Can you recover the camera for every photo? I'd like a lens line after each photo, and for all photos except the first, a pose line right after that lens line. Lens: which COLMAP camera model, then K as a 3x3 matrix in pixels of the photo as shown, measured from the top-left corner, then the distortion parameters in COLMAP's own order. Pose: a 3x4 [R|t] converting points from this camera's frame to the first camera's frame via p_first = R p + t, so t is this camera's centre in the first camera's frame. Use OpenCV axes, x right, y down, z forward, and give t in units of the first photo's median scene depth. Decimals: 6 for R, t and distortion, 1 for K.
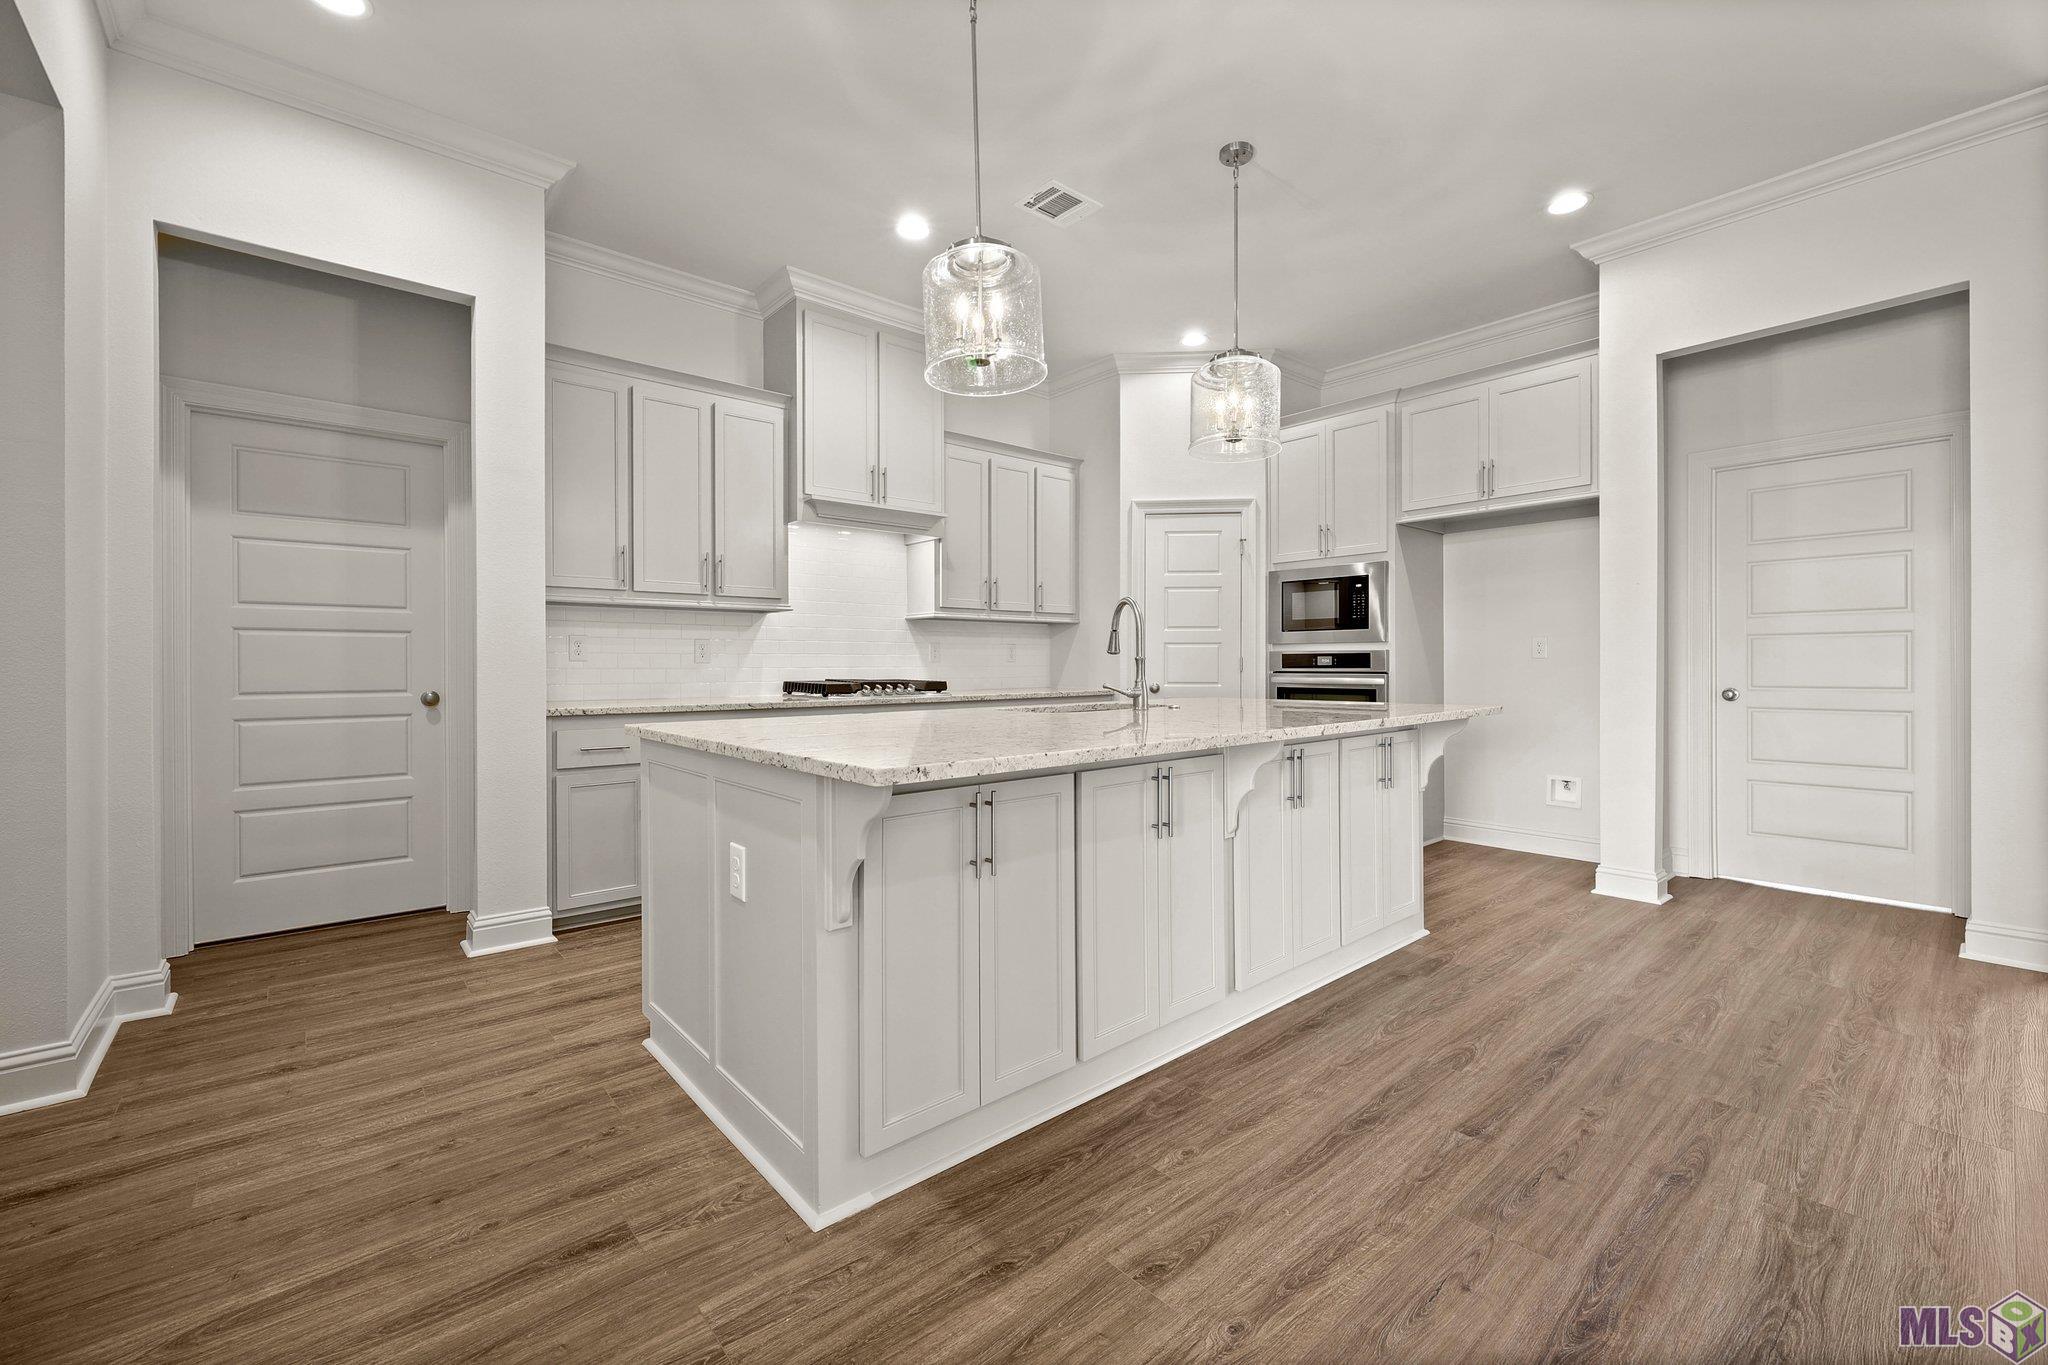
lens RADIAL K [[830.3, 0, 1038.8], [0, 830.3, 677.1], [0, 0, 1]] dist [-0.004105, 0.000582]
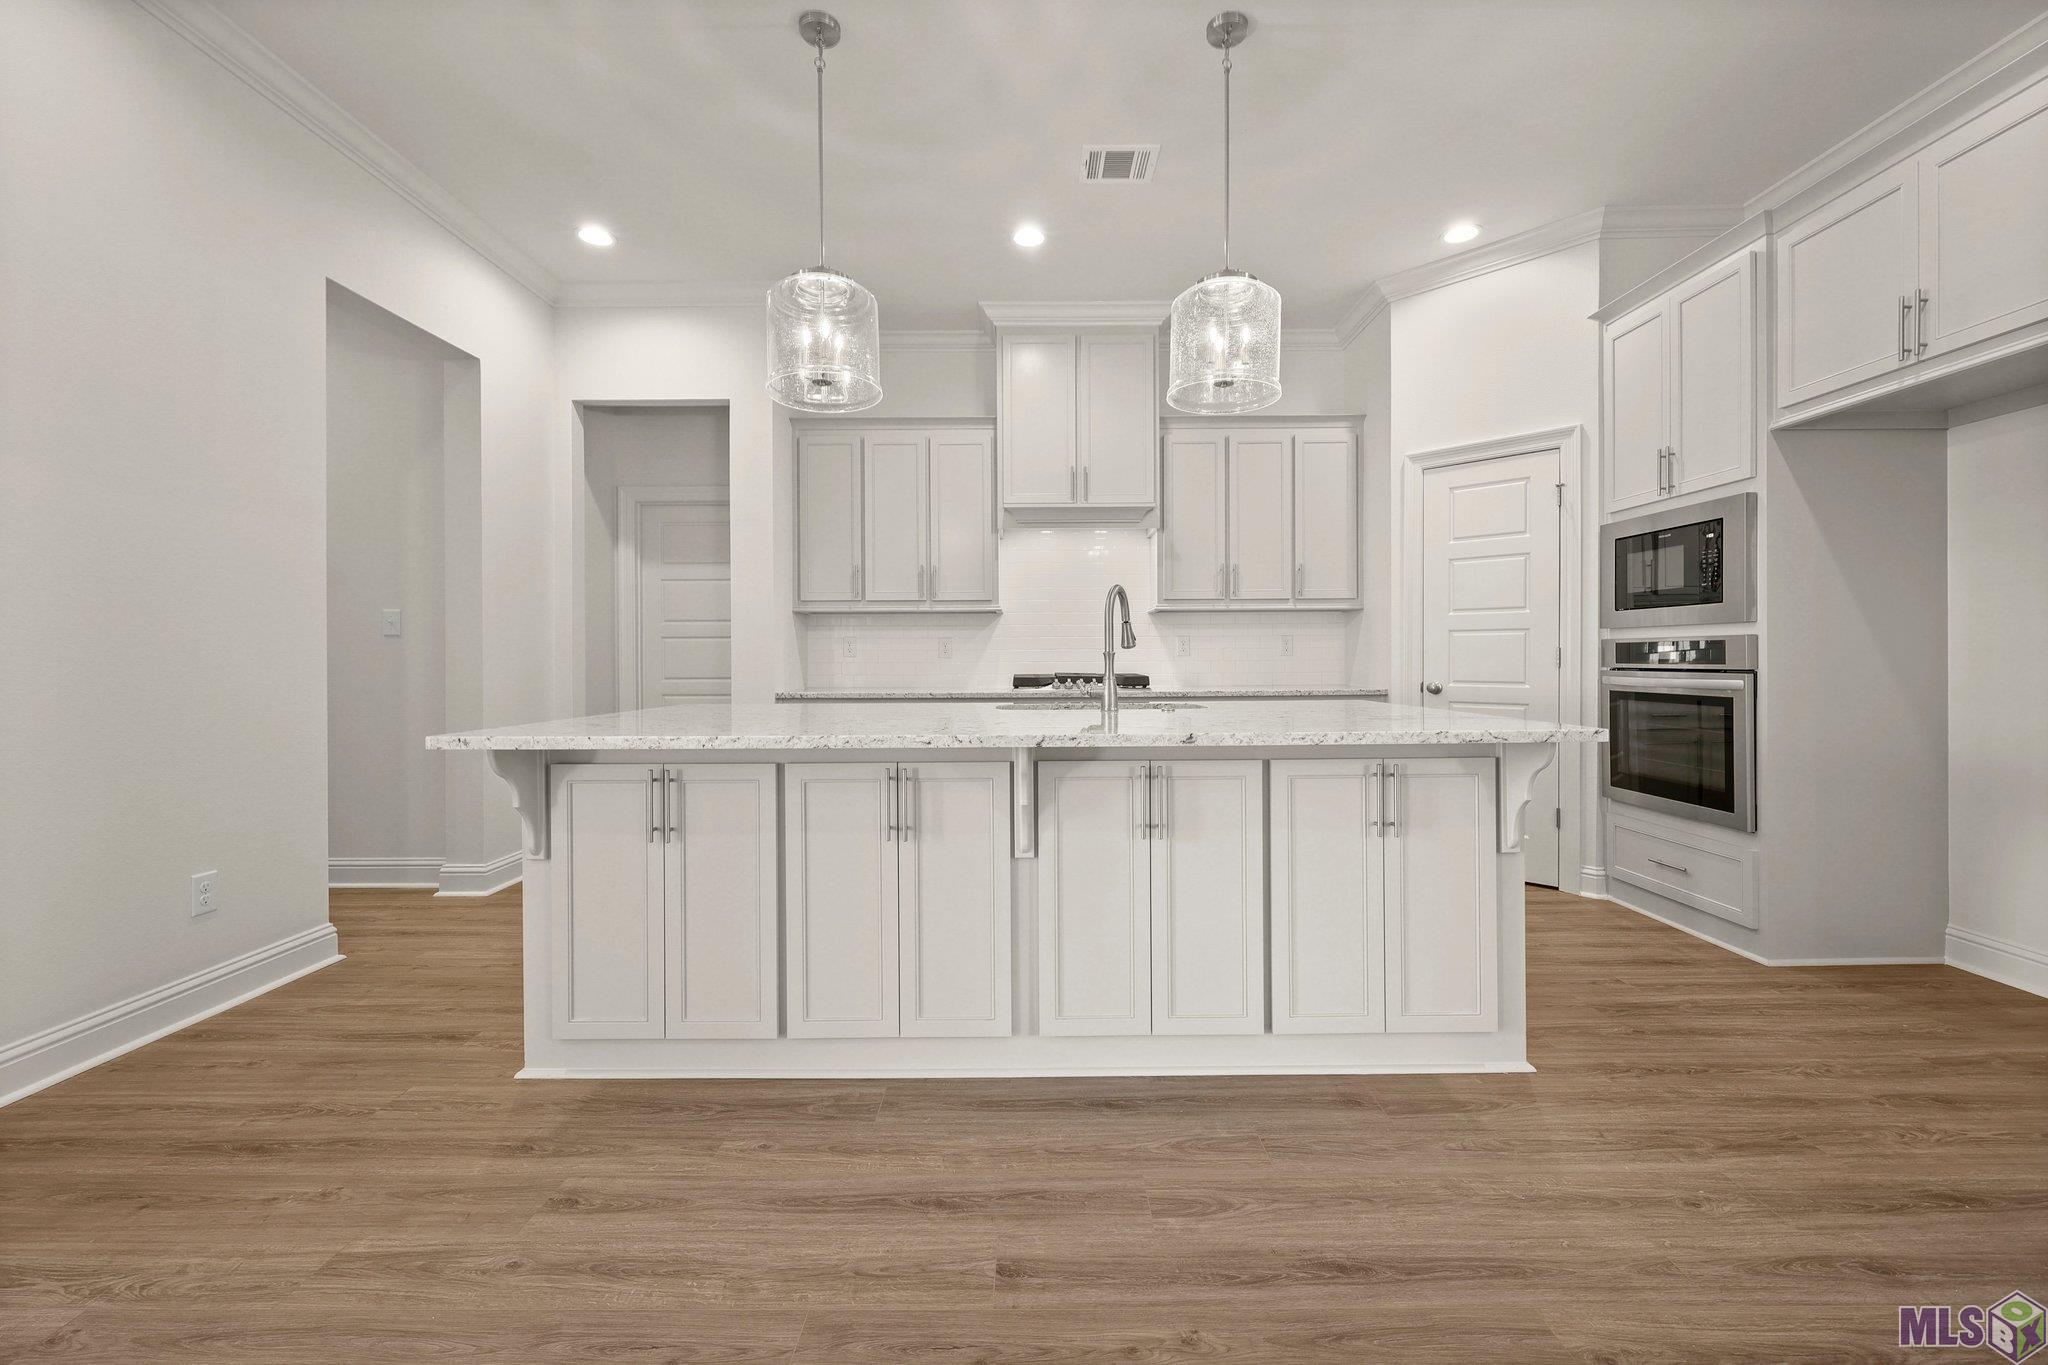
lens RADIAL K [[830.3, 0, 1034.7], [0, 830.3, 670.2], [0, 0, 1]] dist [-0.004105, 0.000582]
pose [[0.756883, 0.007888, -0.653502, 0.460927], [-0.007754, 0.999965, 0.003090, -0.004104], [0.653504, 0.002728, 0.756918, 0.192959]]
